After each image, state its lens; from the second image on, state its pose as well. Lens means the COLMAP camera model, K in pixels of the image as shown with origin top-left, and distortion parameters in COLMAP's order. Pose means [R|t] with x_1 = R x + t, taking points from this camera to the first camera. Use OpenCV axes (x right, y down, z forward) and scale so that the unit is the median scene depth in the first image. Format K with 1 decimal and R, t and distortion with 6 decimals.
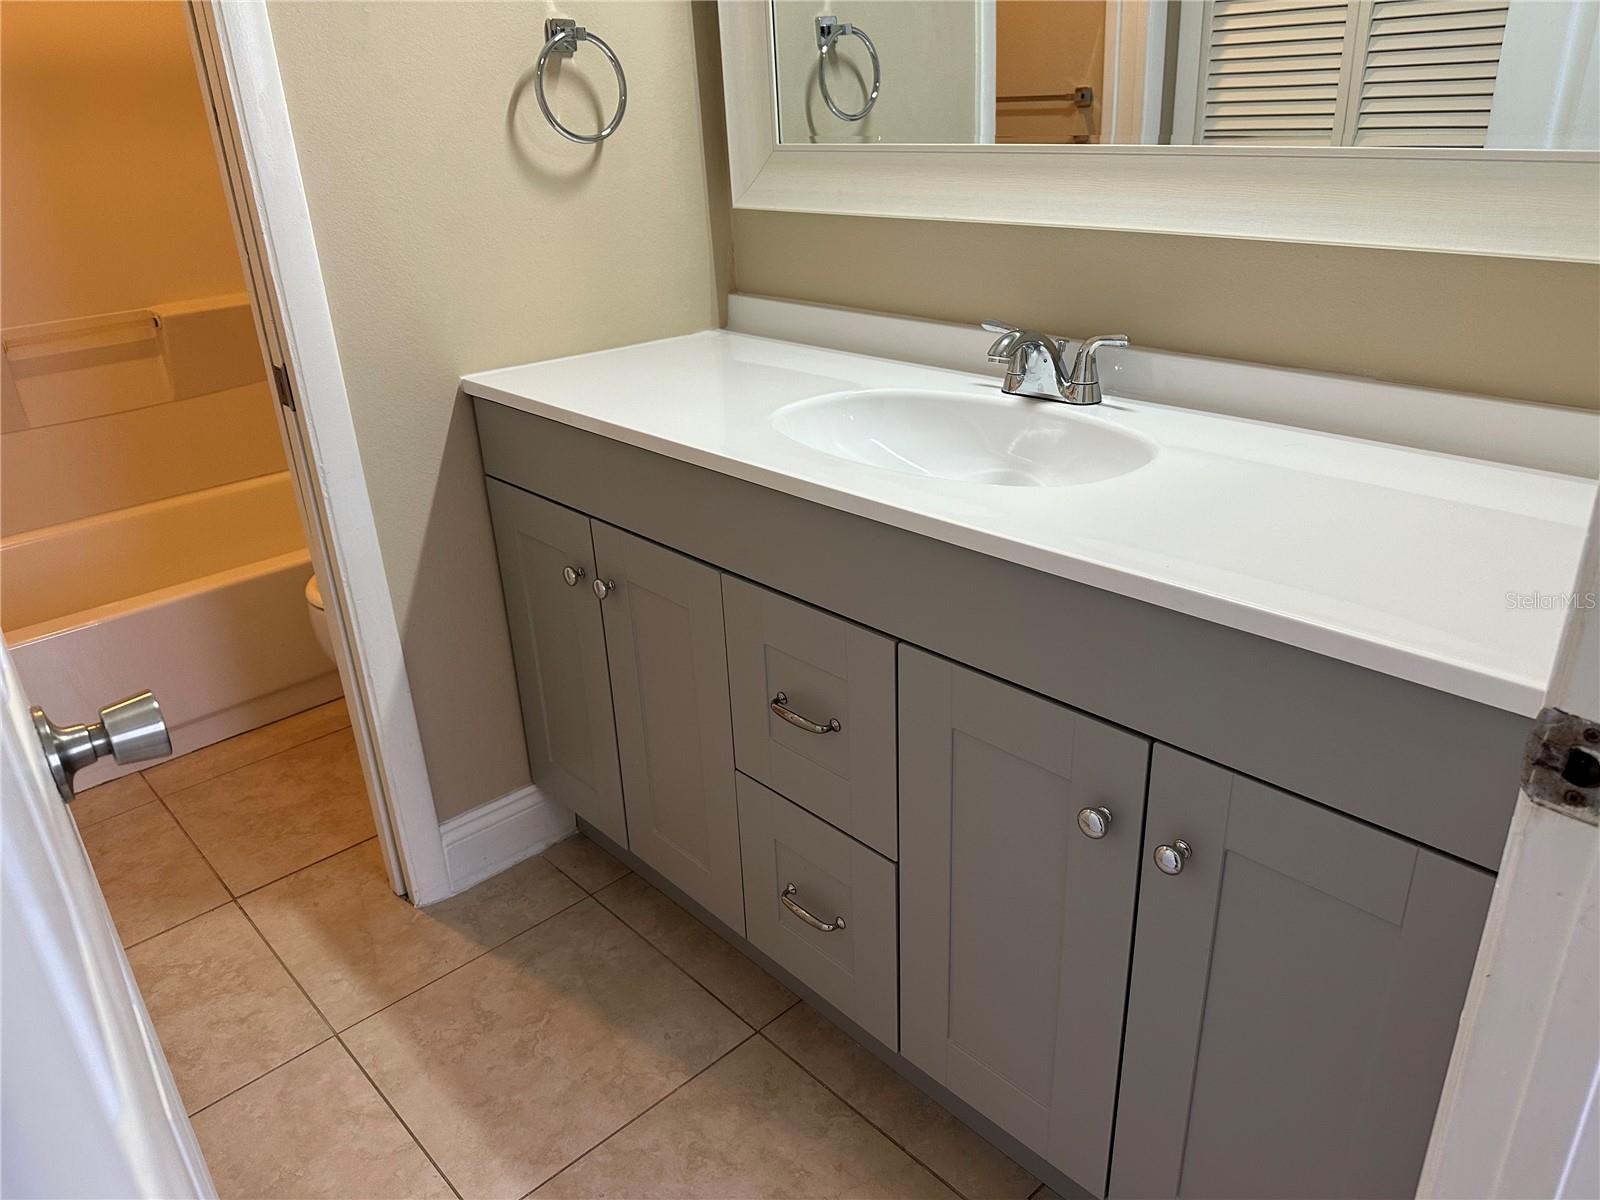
lens RADIAL K [[1129.7, 0, 805.3], [0, 1129.7, 594.4], [0, 0, 1]] dist [0.160572, -0.305593]
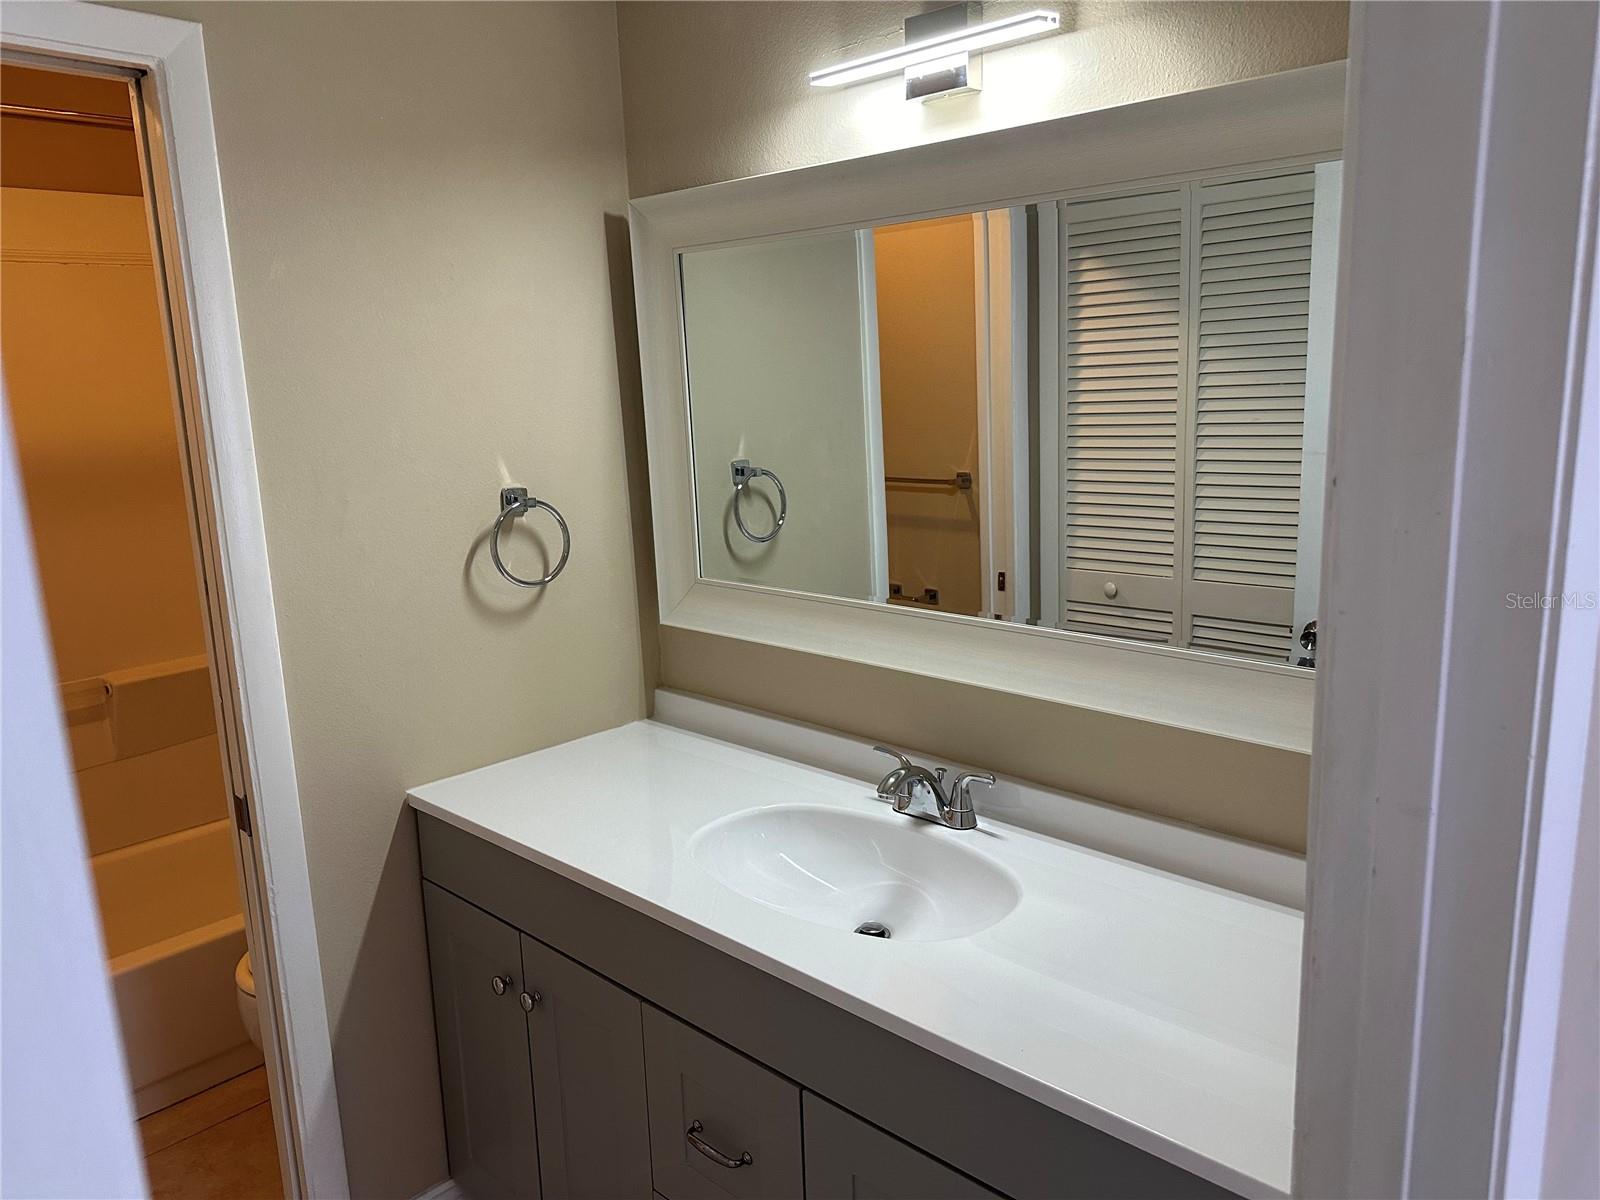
lens RADIAL K [[1118.7, 0, 804.5], [0, 1118.7, 593.5], [0, 0, 1]] dist [0.125055, -0.180963]
pose [[0.997926, -0.006028, 0.064095, 0.011396], [0.020004, 0.975356, -0.219727, -0.127949], [-0.061191, 0.220553, 0.973454, -0.127663]]
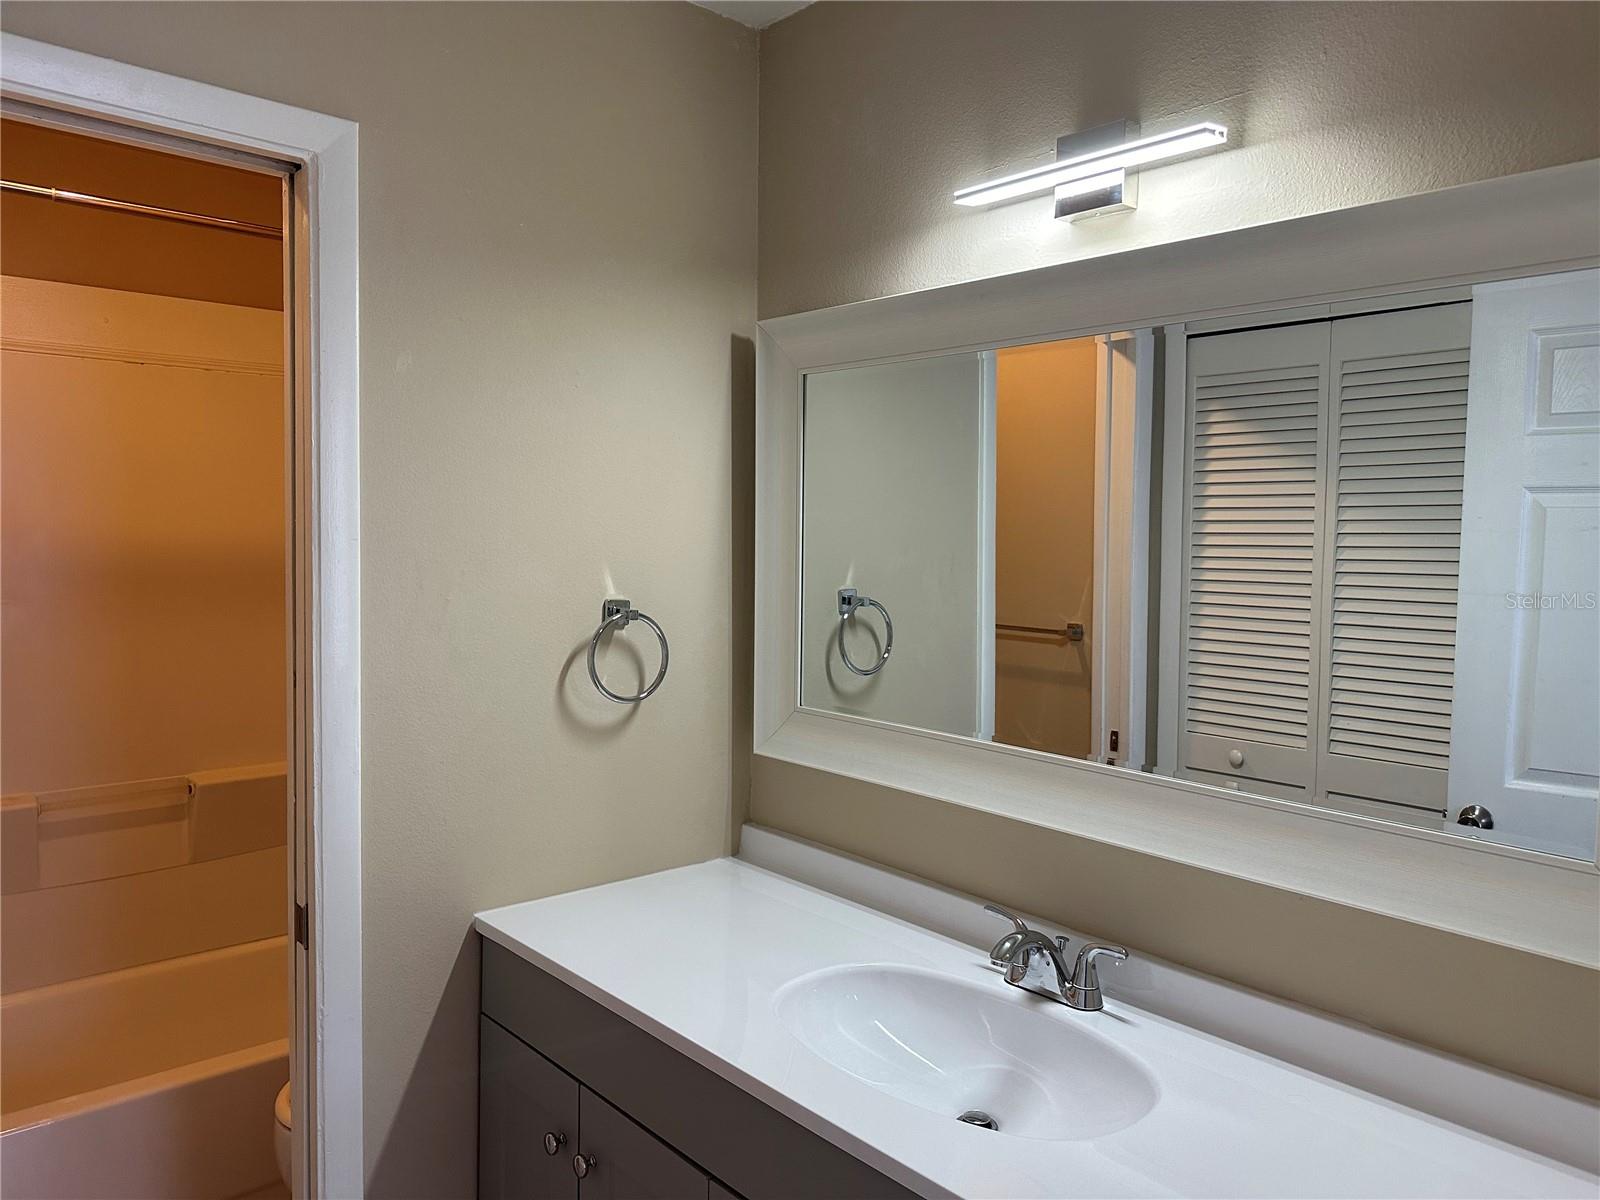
lens RADIAL K [[1118.7, 0, 804.5], [0, 1118.7, 593.5], [0, 0, 1]] dist [0.125055, -0.180963]
pose [[0.998036, 0.060557, -0.016008, -0.007805], [-0.062324, 0.934588, -0.350231, -0.120857], [-0.006248, 0.350541, 0.936527, -0.053738]]
